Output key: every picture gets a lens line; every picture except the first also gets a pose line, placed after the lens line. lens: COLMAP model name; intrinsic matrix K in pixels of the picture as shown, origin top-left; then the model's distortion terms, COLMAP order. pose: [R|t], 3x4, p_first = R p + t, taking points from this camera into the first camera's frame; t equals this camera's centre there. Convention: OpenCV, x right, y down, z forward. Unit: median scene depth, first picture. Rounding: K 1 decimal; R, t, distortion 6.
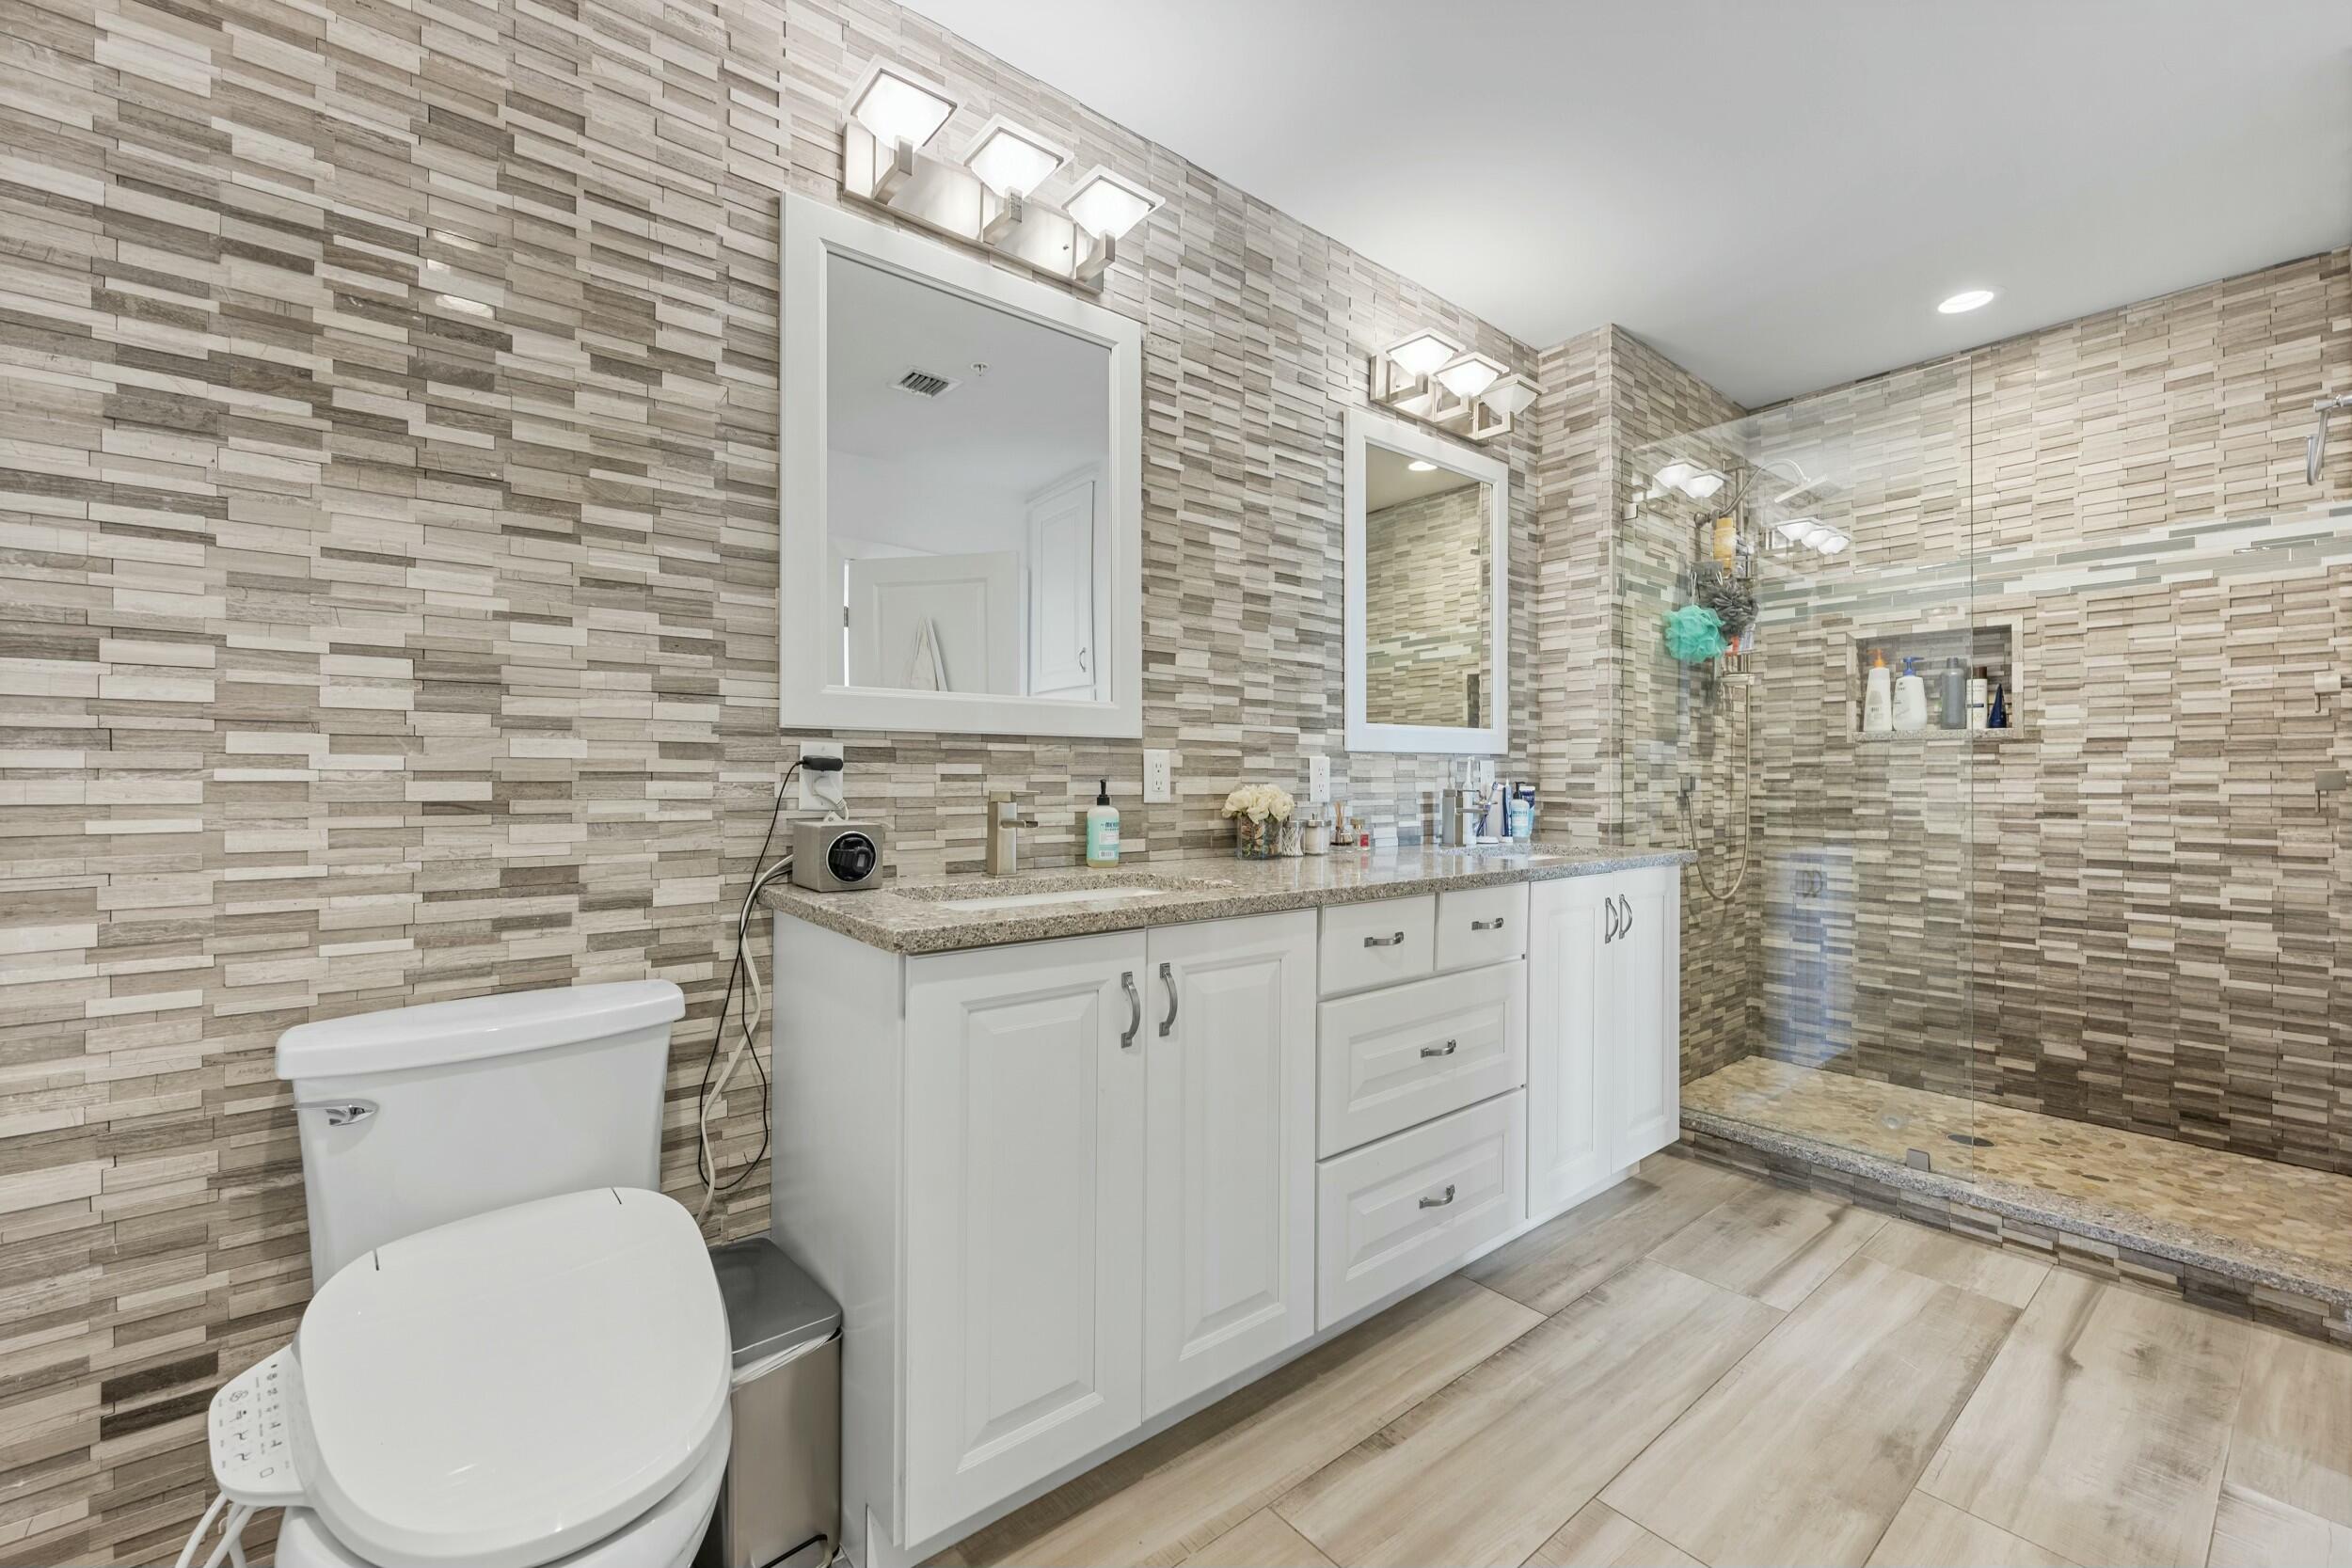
lens RADIAL K [[955.2, 0, 1179.6], [0, 955.2, 783.6], [0, 0, 1]] dist [-0.000845, -0.000268]
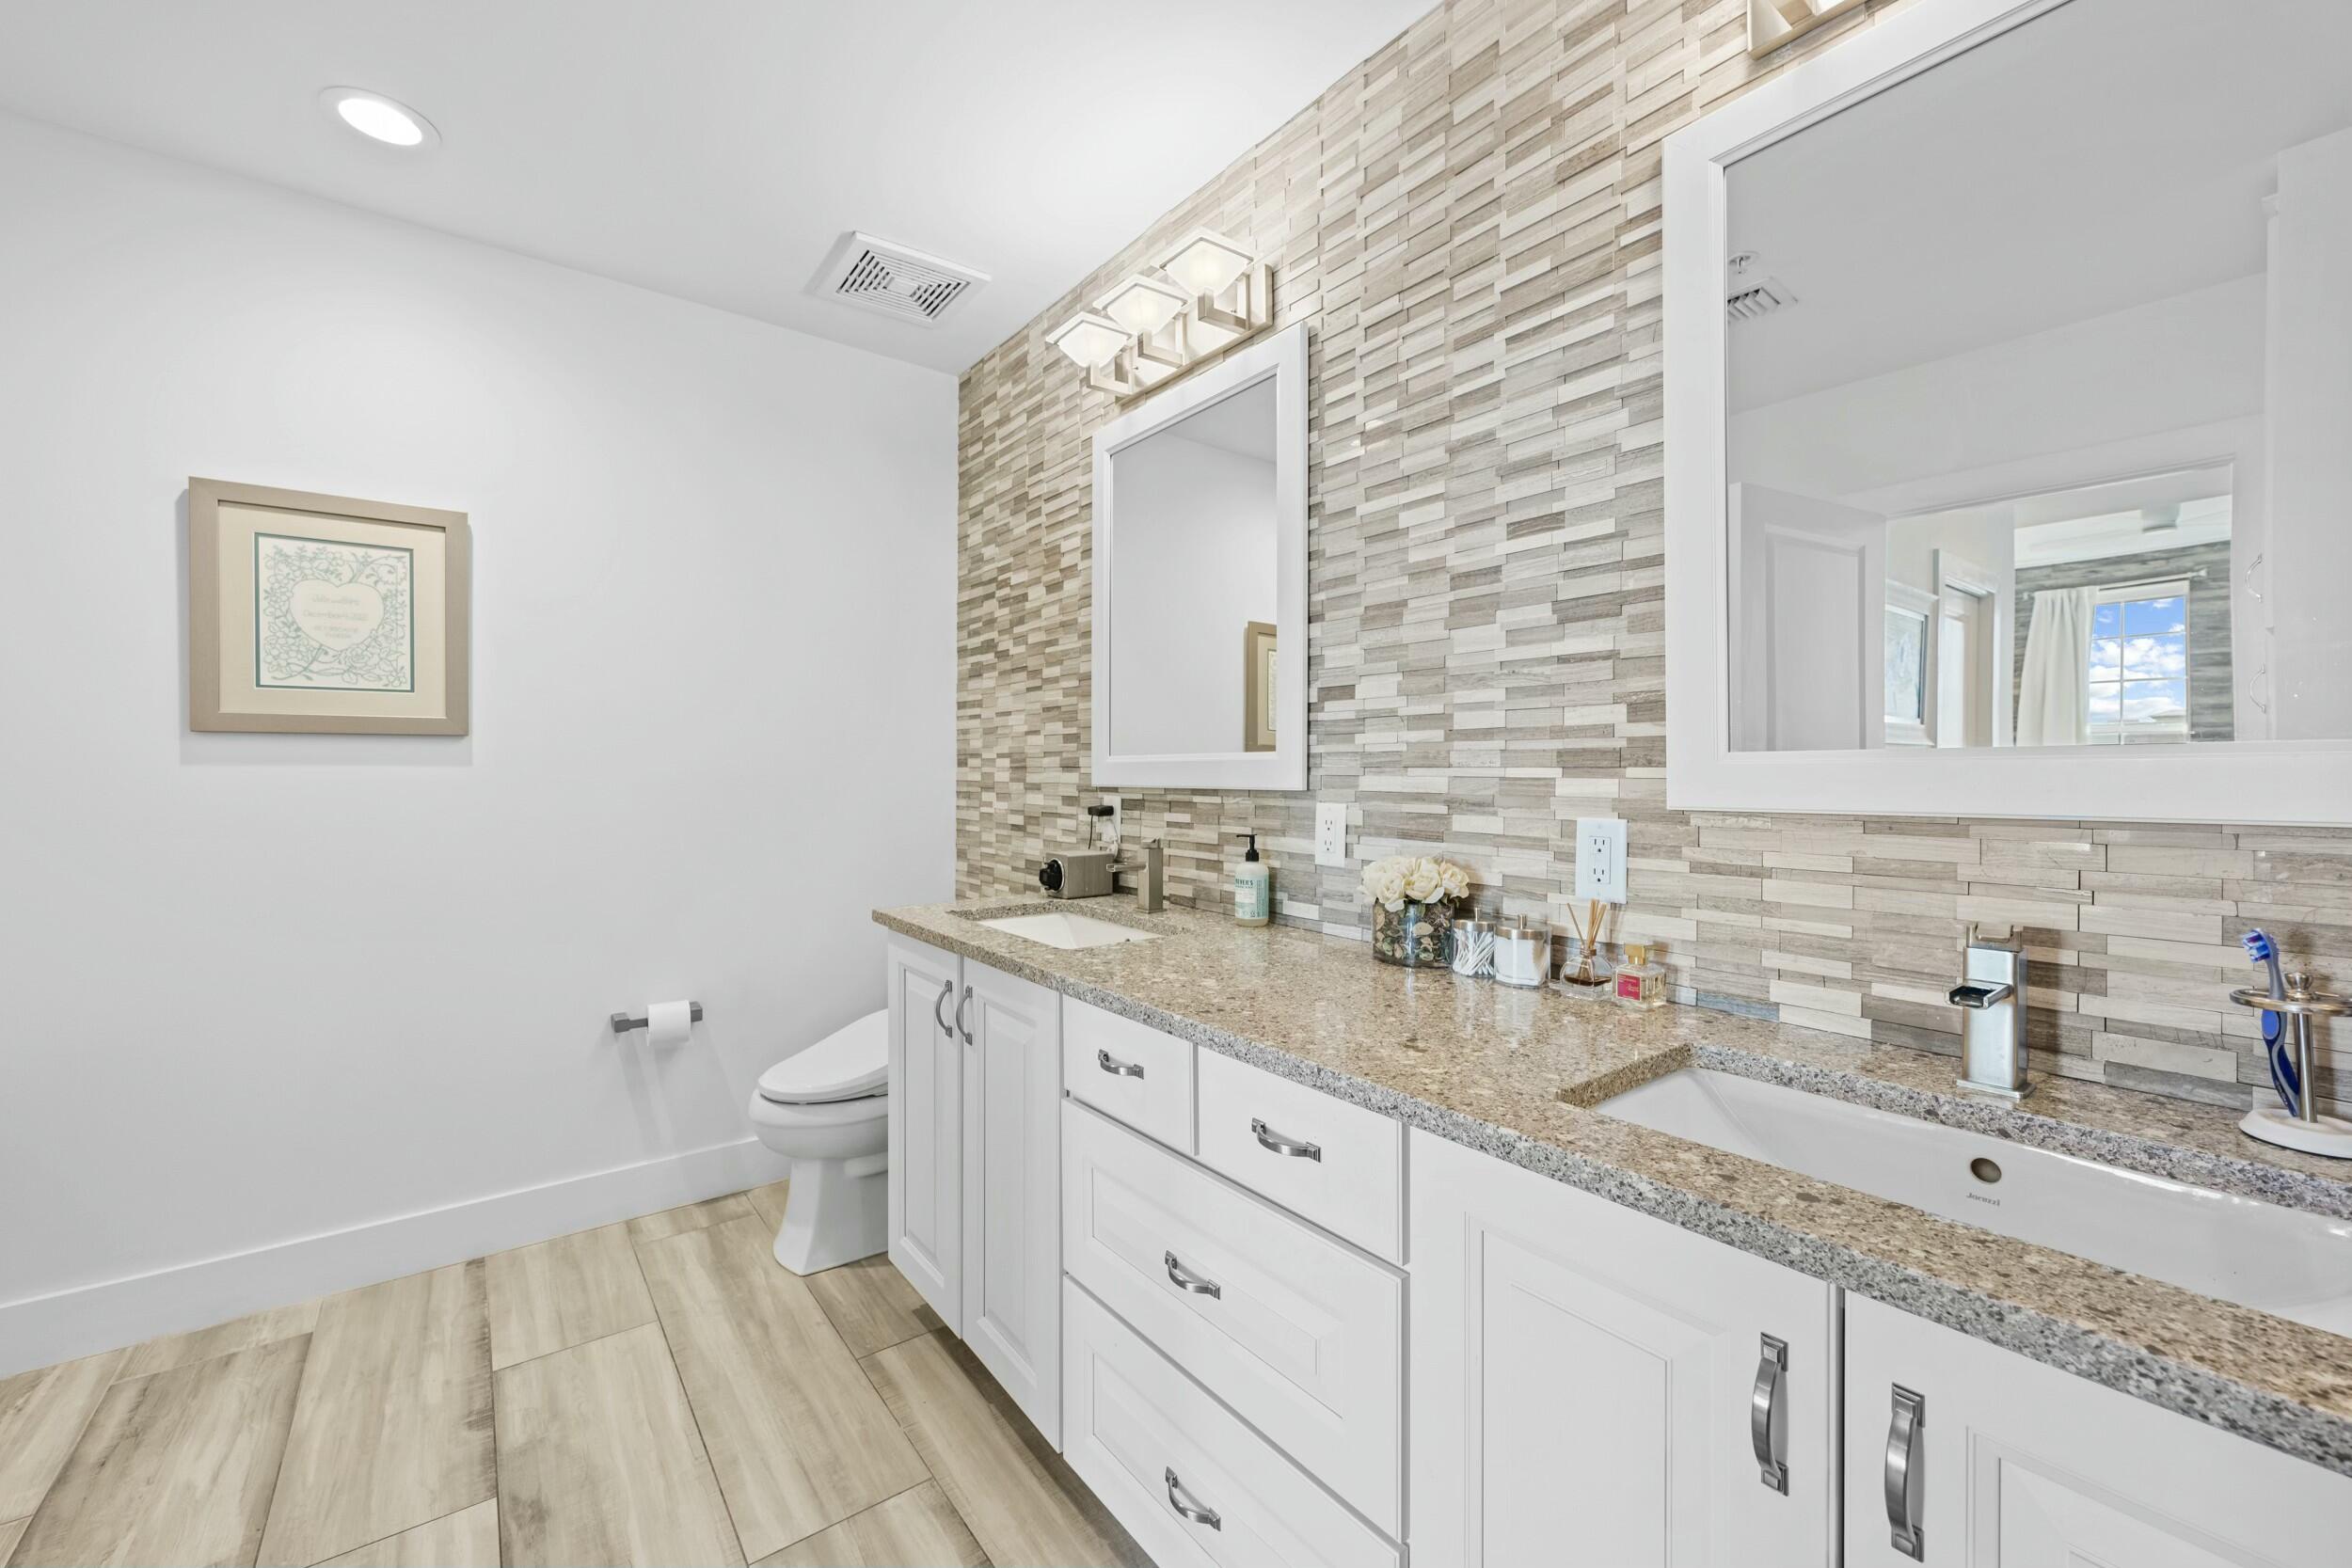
lens RADIAL K [[955.2, 0, 1182.5], [0, 955.2, 774.0], [0, 0, 1]] dist [-0.000845, -0.000268]
pose [[-0.039471, 0.002054, -0.999219, 0.698035], [-0.007020, 0.999973, 0.002333, -0.052812], [0.999196, 0.007106, -0.039456, 0.764277]]
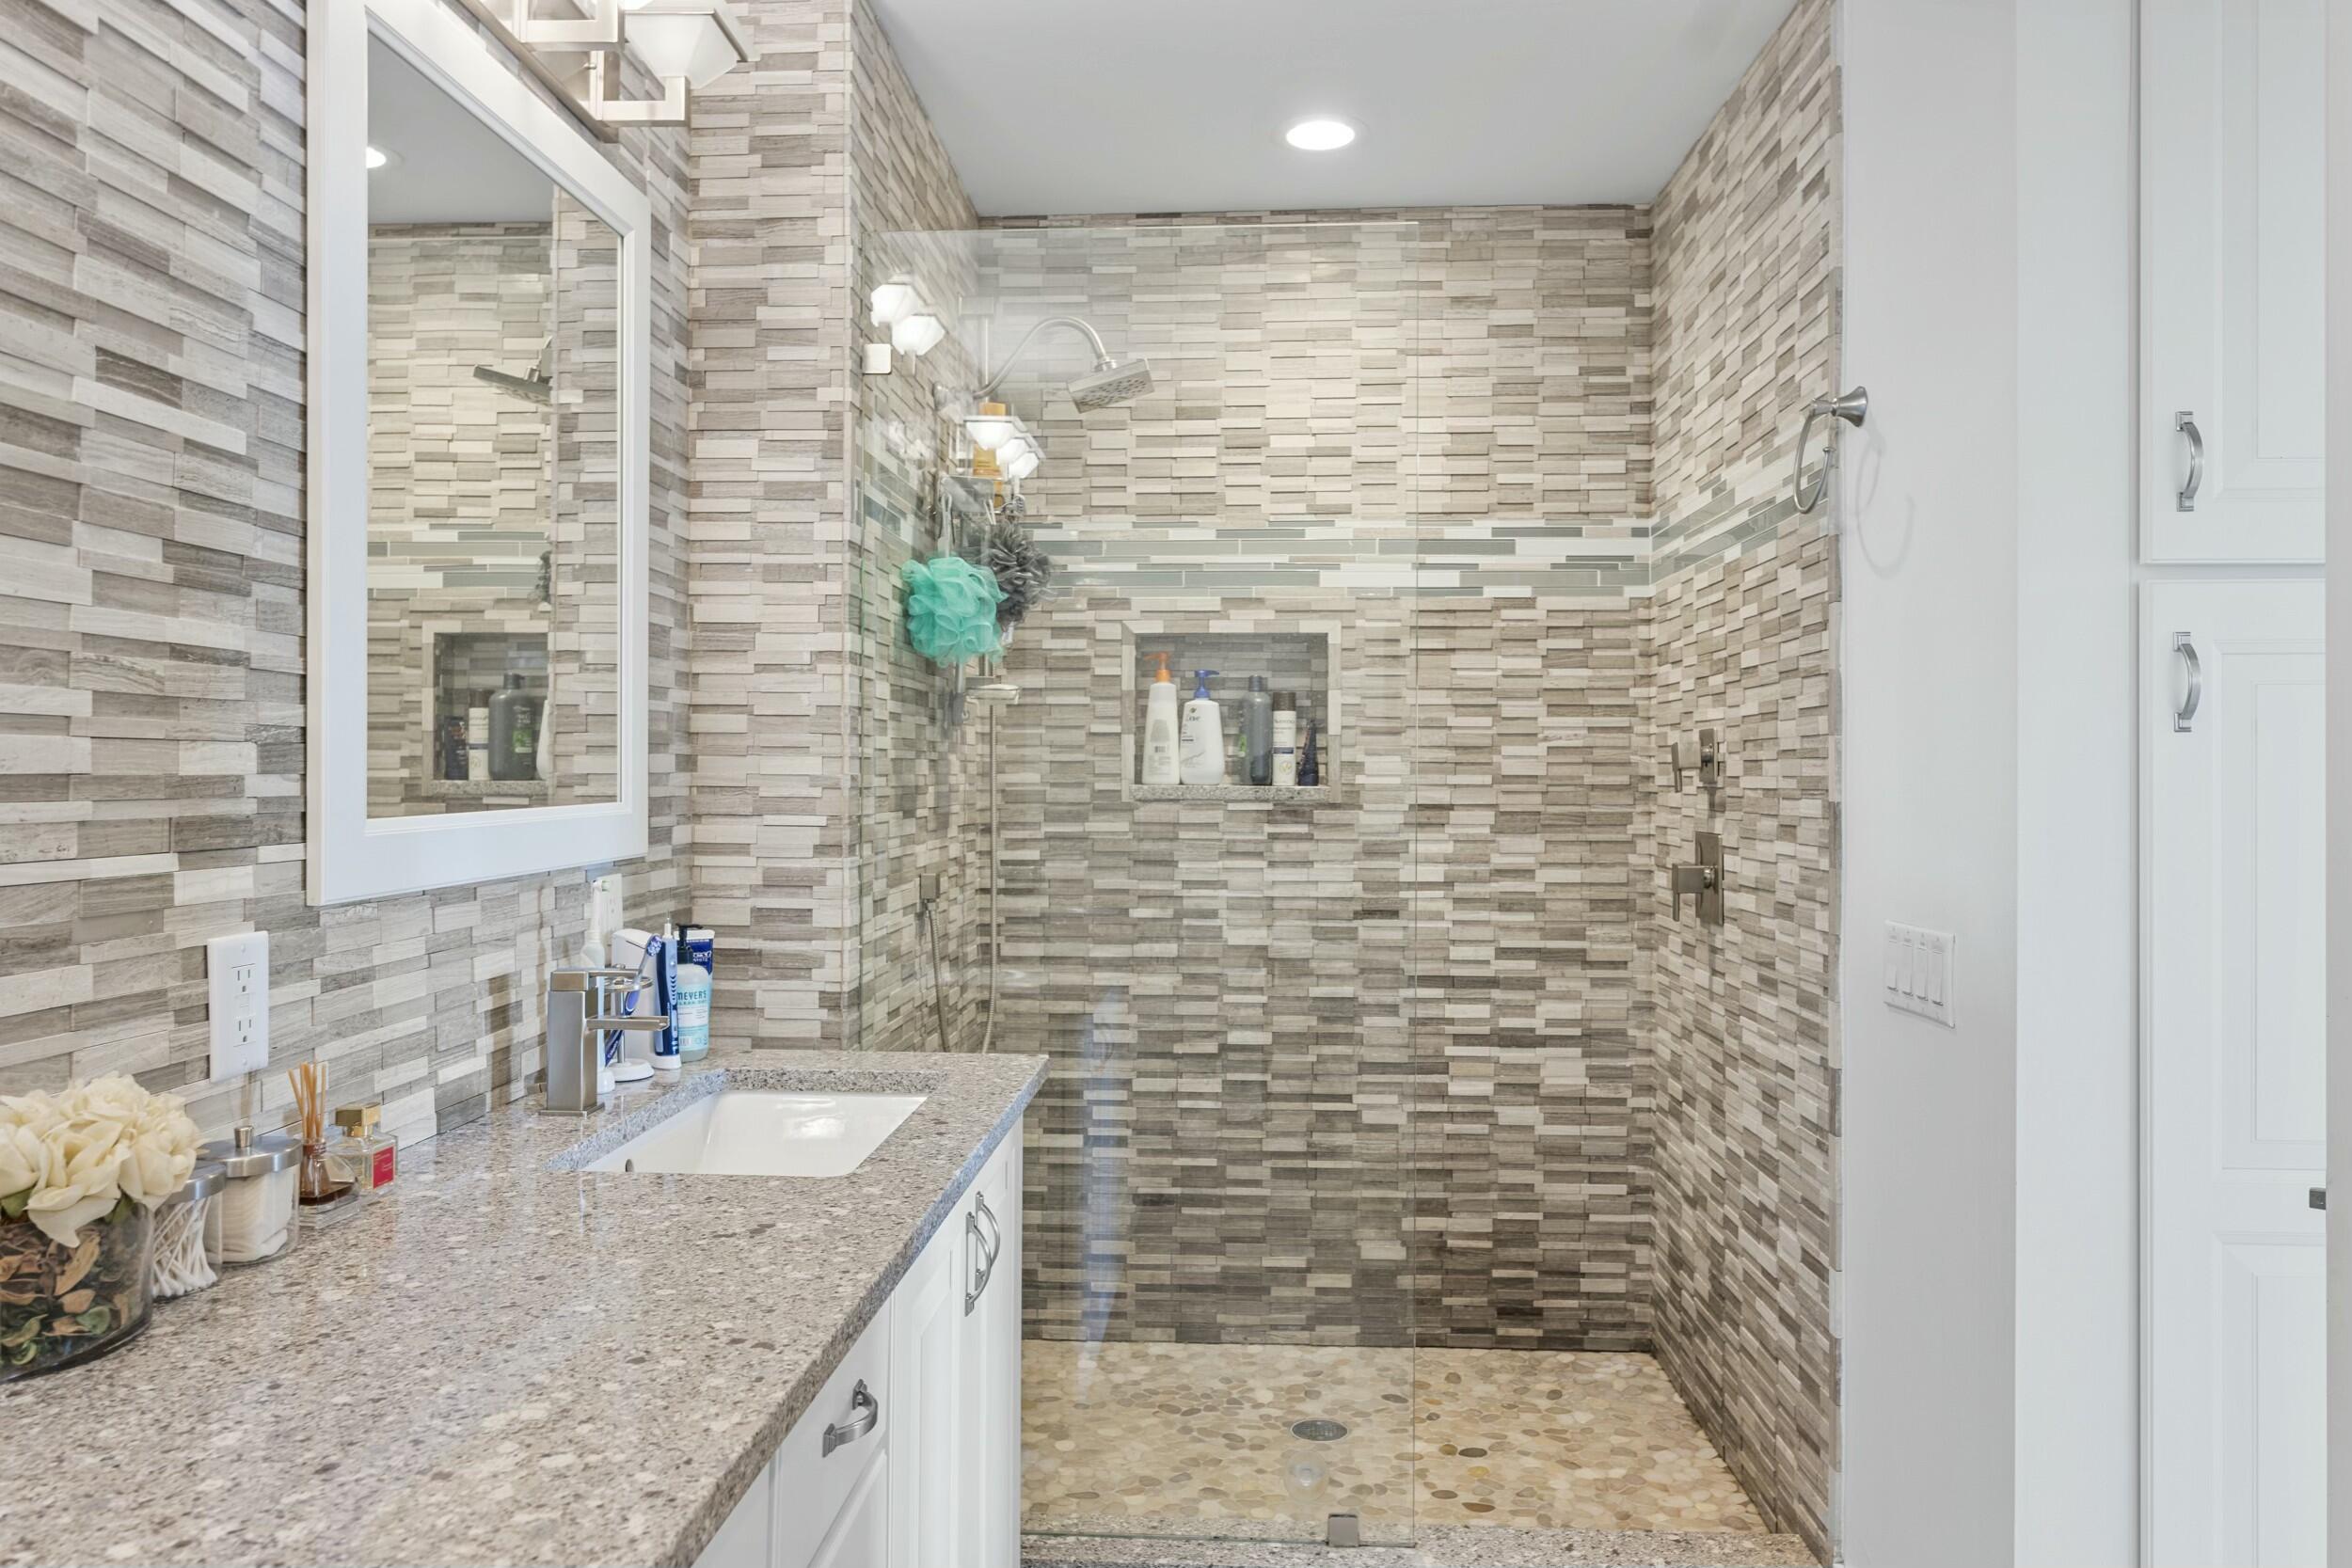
lens RADIAL K [[1586.6, 0, 1176.9], [0, 1586.6, 777.7], [0, 0, 1]] dist [-0.001839, -0.001837]
pose [[0.680149, -0.000574, 0.733073, -0.032474], [-0.000487, 0.999999, 0.001234, -0.081507], [-0.733073, -0.001197, 0.680148, 0.387180]]
